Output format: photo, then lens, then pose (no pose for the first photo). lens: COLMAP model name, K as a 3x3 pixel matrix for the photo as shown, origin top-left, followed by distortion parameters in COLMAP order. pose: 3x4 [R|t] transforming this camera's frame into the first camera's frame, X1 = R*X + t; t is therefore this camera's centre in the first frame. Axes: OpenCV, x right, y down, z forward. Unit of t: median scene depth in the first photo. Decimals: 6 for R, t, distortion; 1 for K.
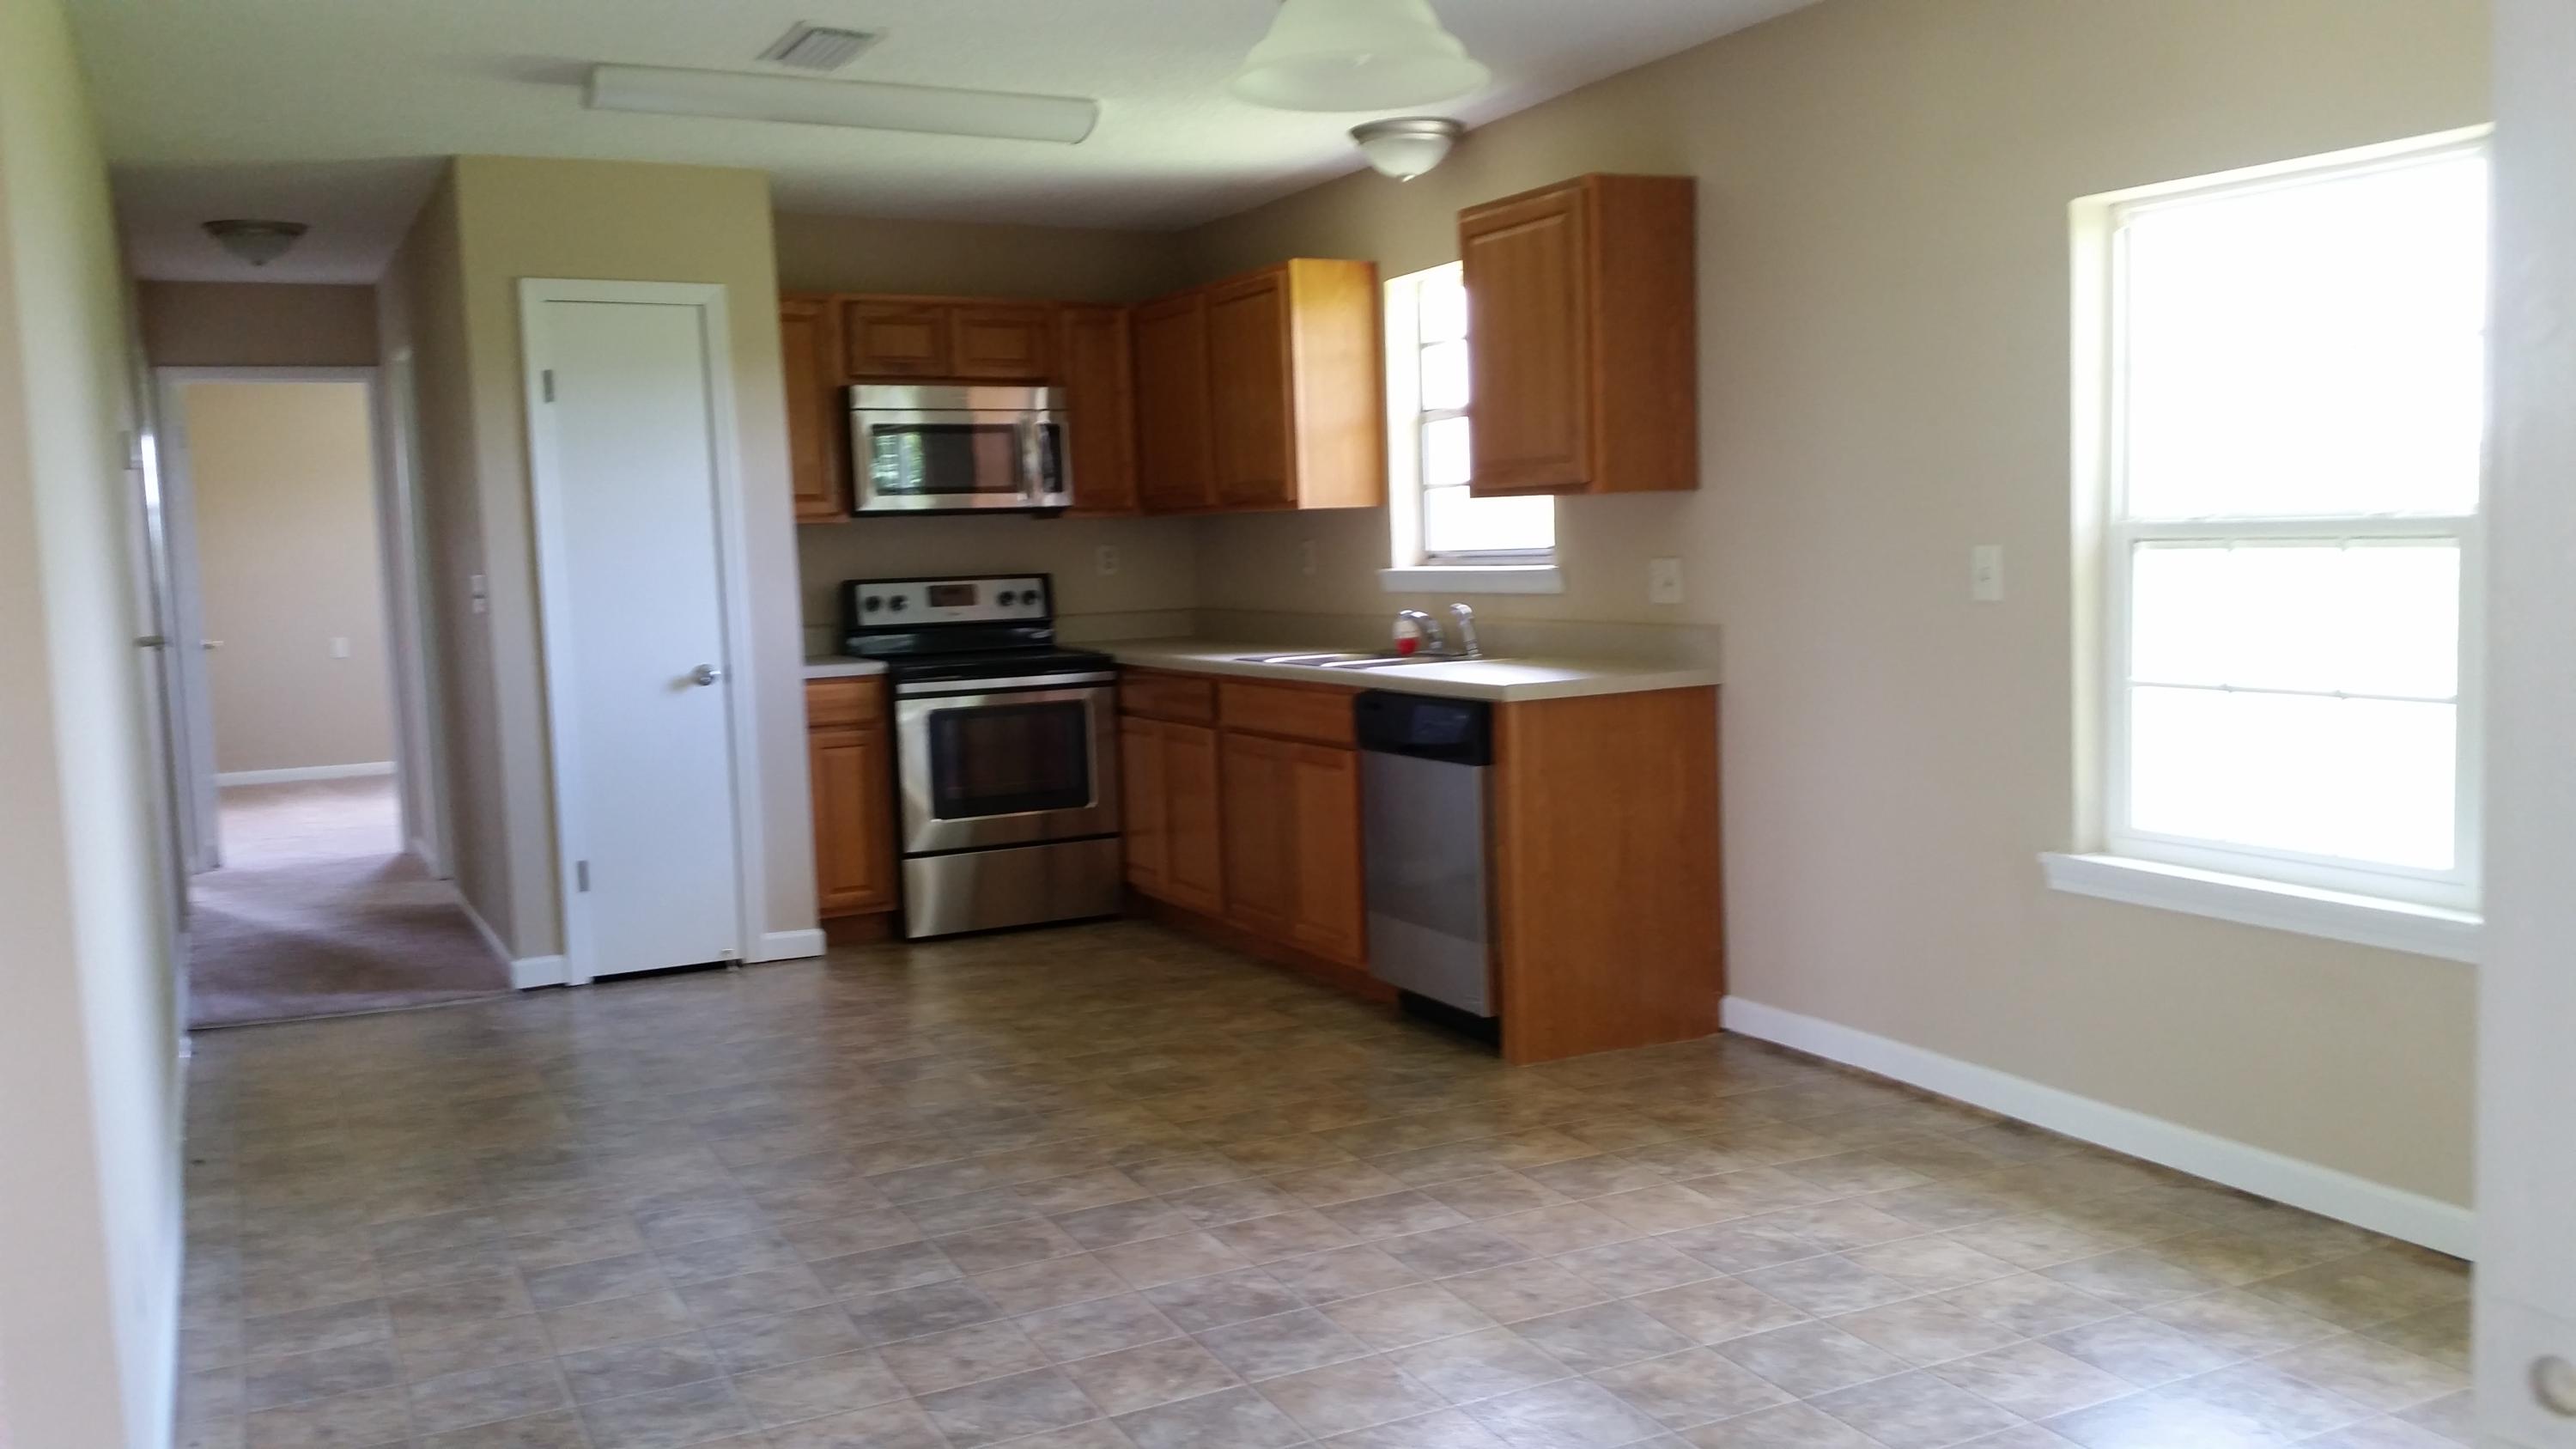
lens RADIAL K [[2041.4, 0, 1301.4], [0, 2041.4, 708.6], [0, 0, 1]] dist [0.049925, -0.116160]
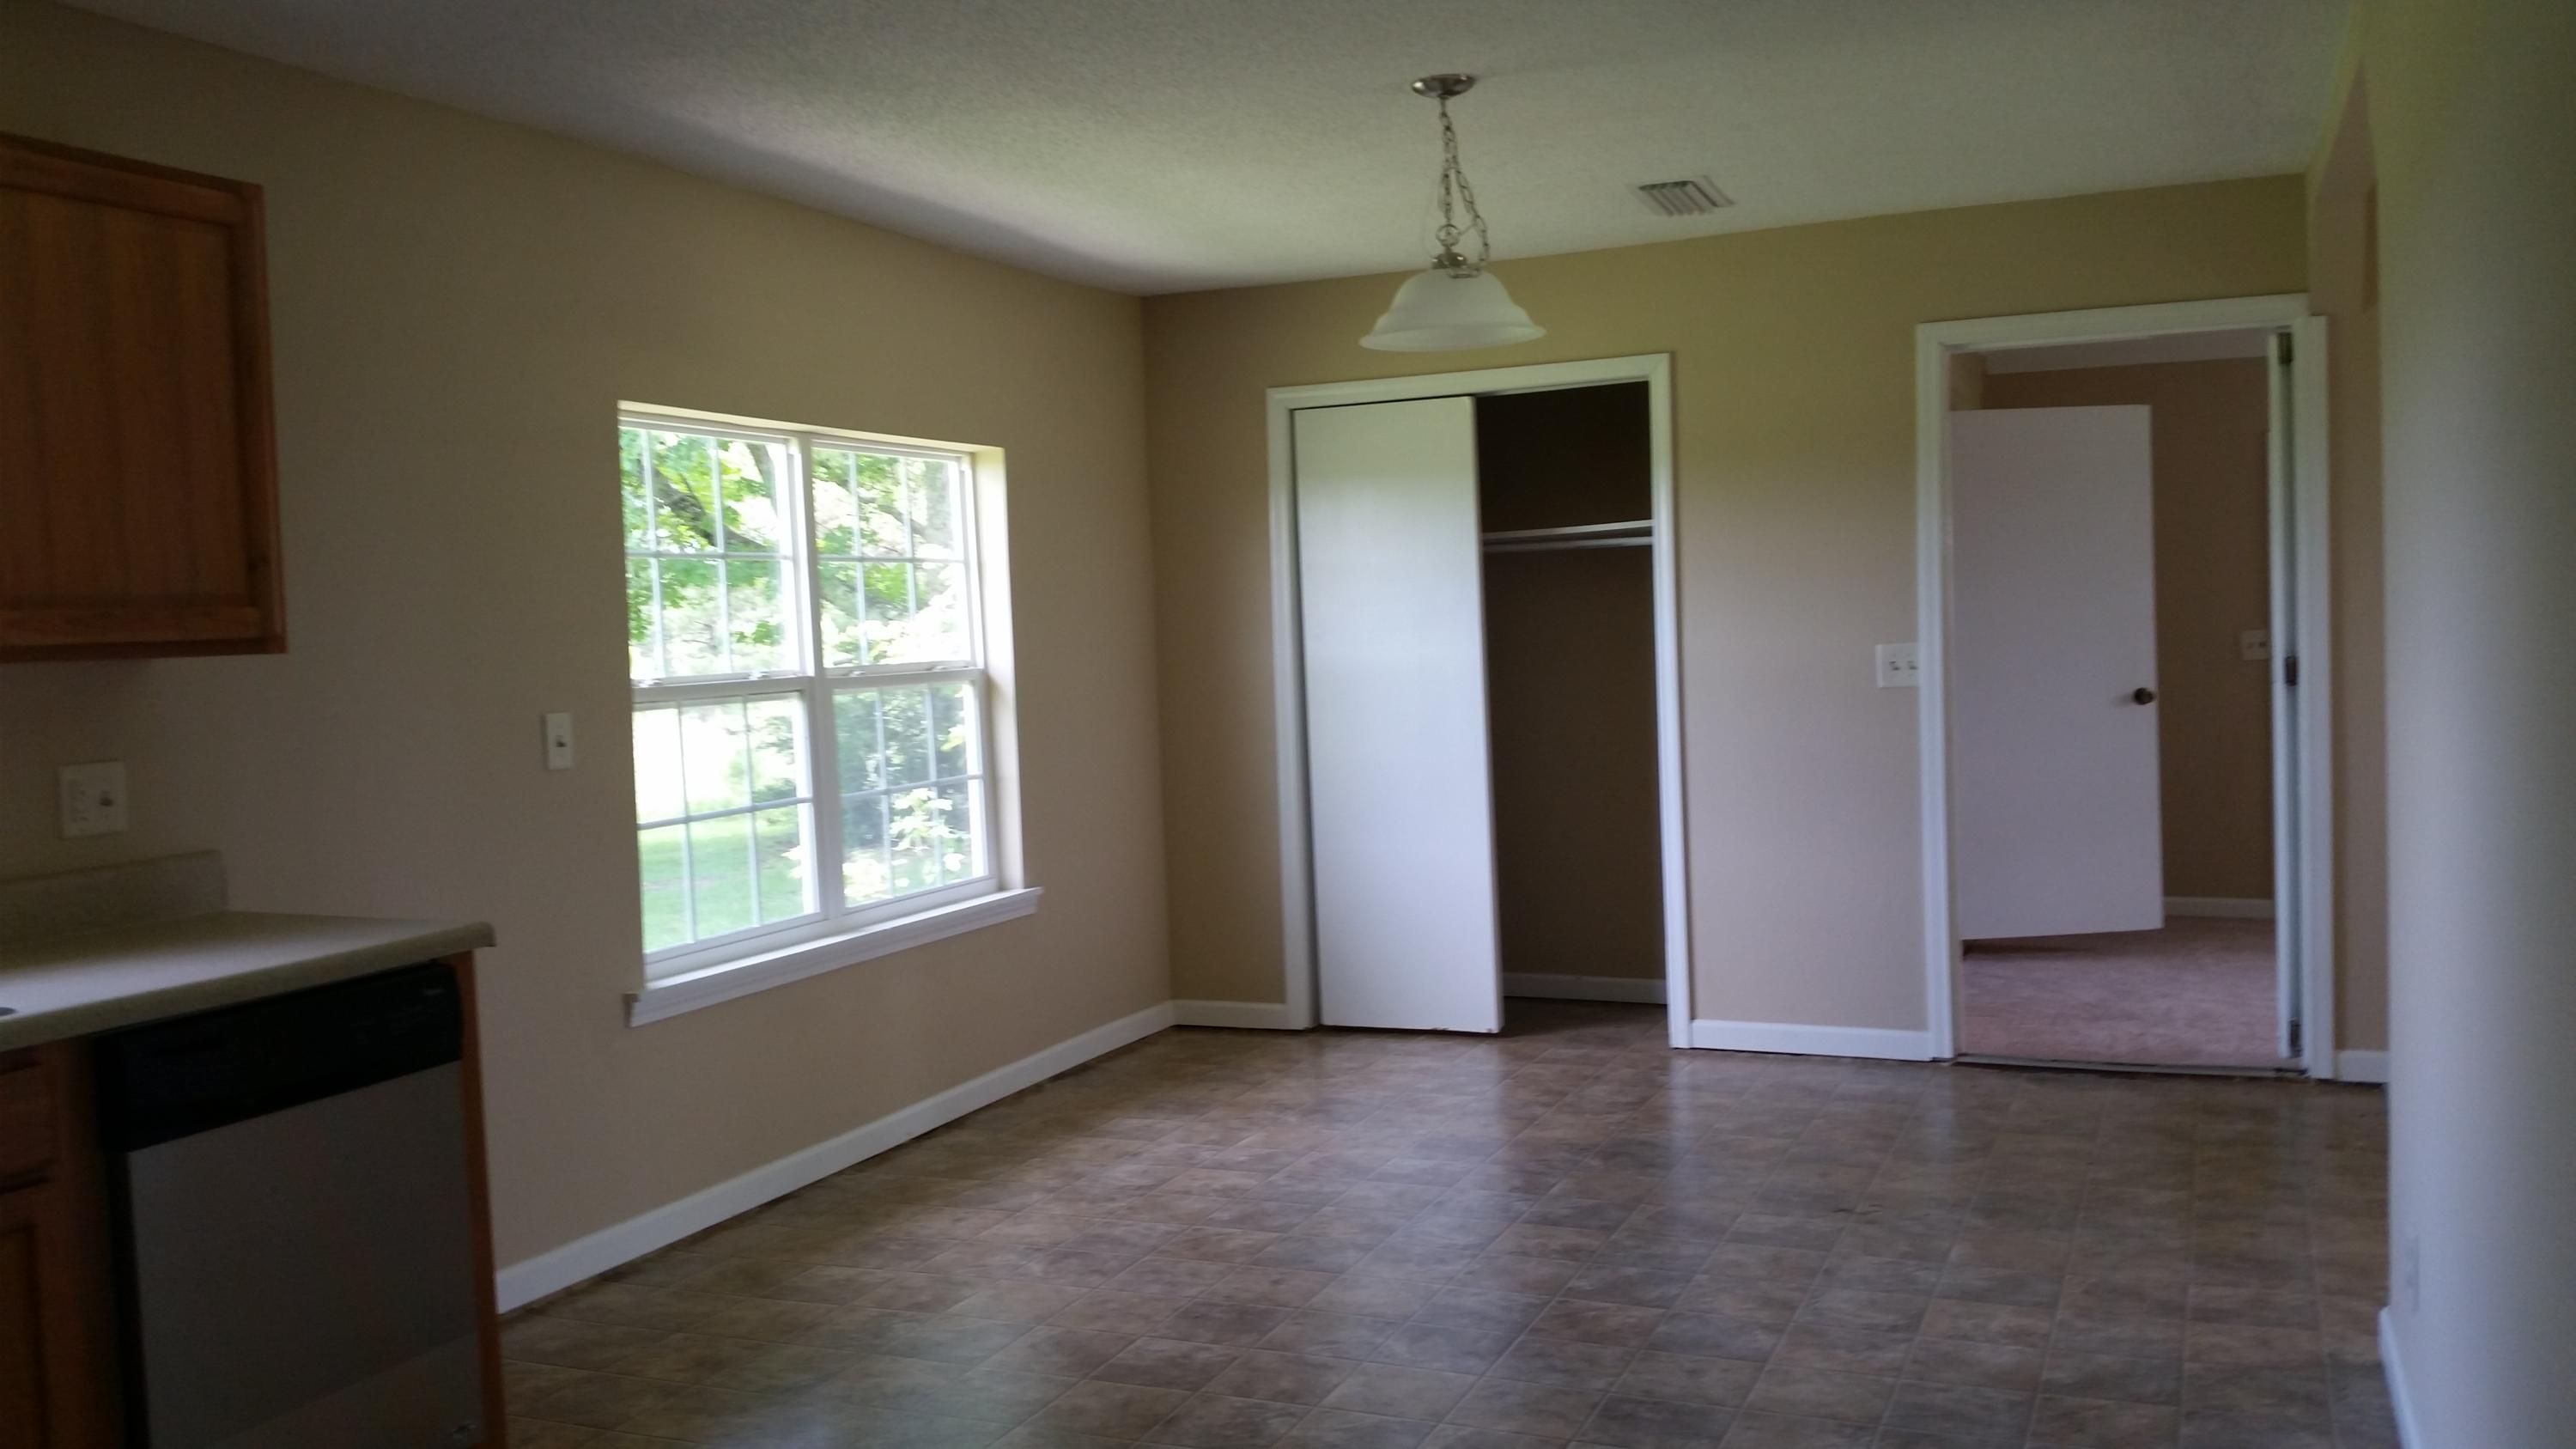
lens RADIAL K [[2041.4, 0, 1299.1], [0, 2041.4, 724.5], [0, 0, 1]] dist [0.049925, -0.116160]
pose [[-0.632015, 0.014285, 0.774824, -0.596819], [0.123247, 0.988958, 0.082298, -0.099140], [-0.765093, 0.147508, -0.626797, 1.201533]]
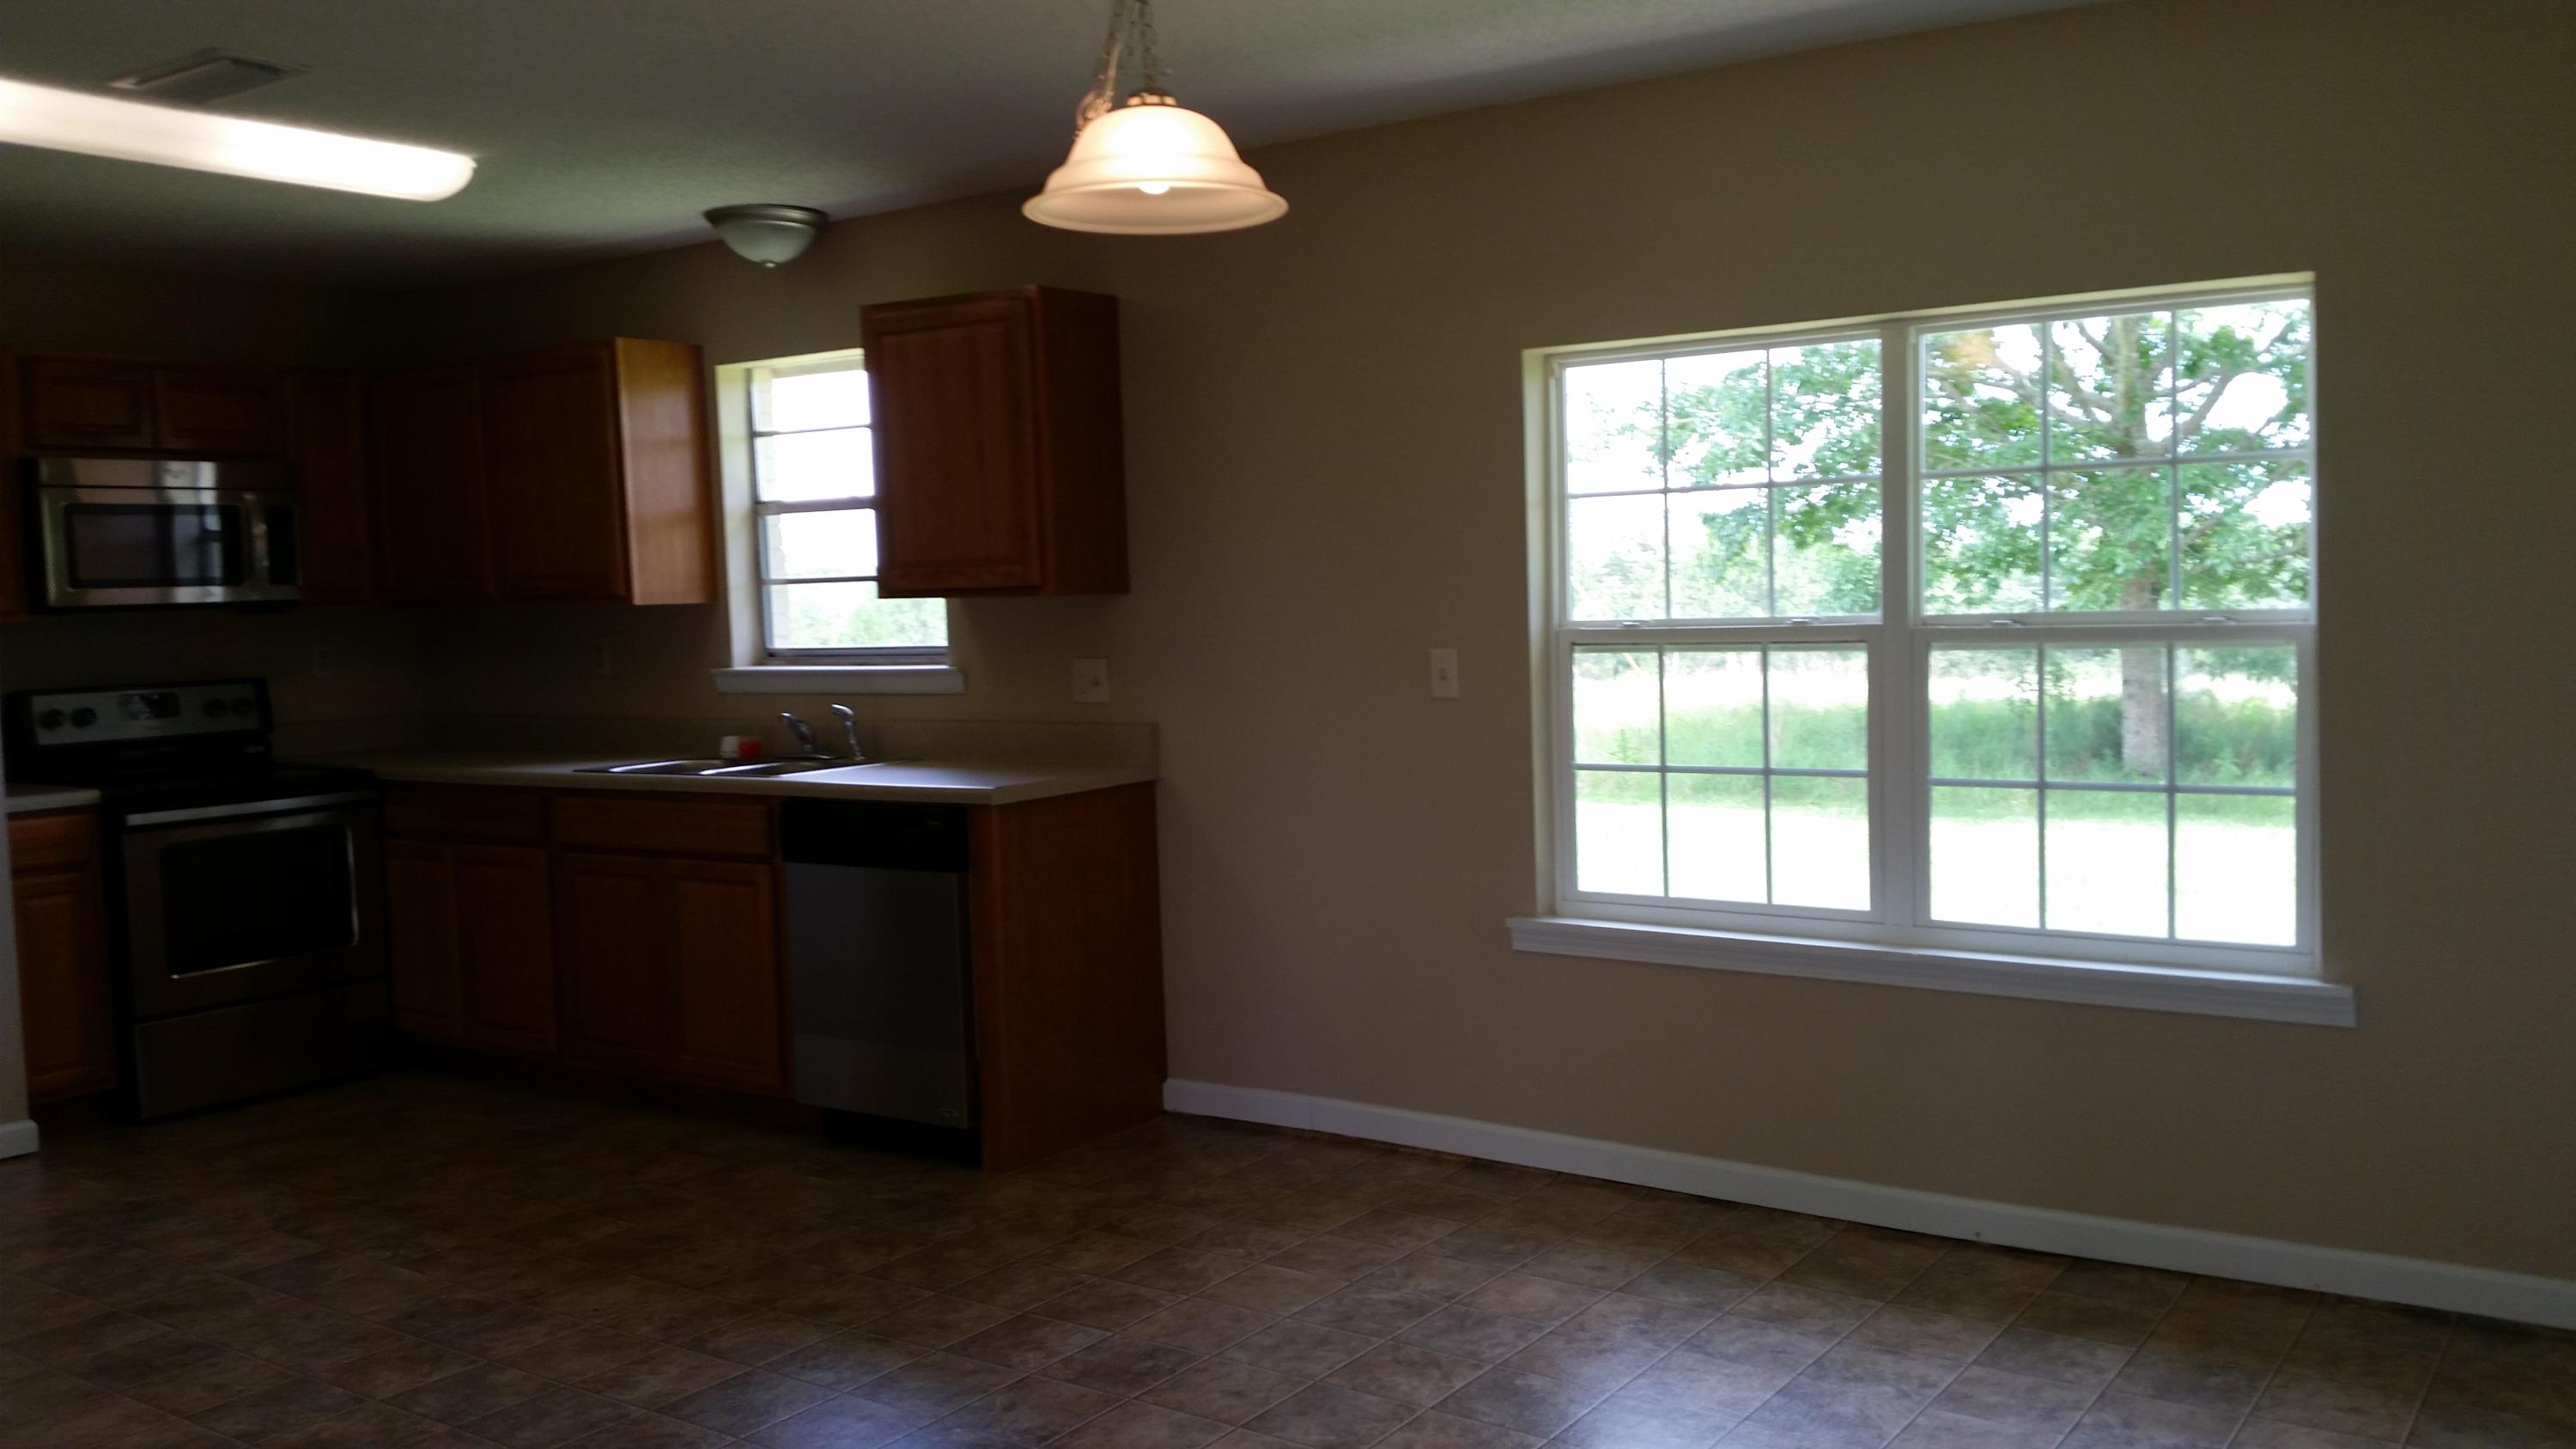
lens RADIAL K [[2041.4, 0, 1298.9], [0, 2041.4, 713.7], [0, 0, 1]] dist [0.049925, -0.116160]
pose [[0.878268, -0.024800, 0.477526, -0.238480], [0.041740, 0.998818, -0.024895, -0.017105], [-0.476344, 0.041797, 0.878265, 0.053131]]
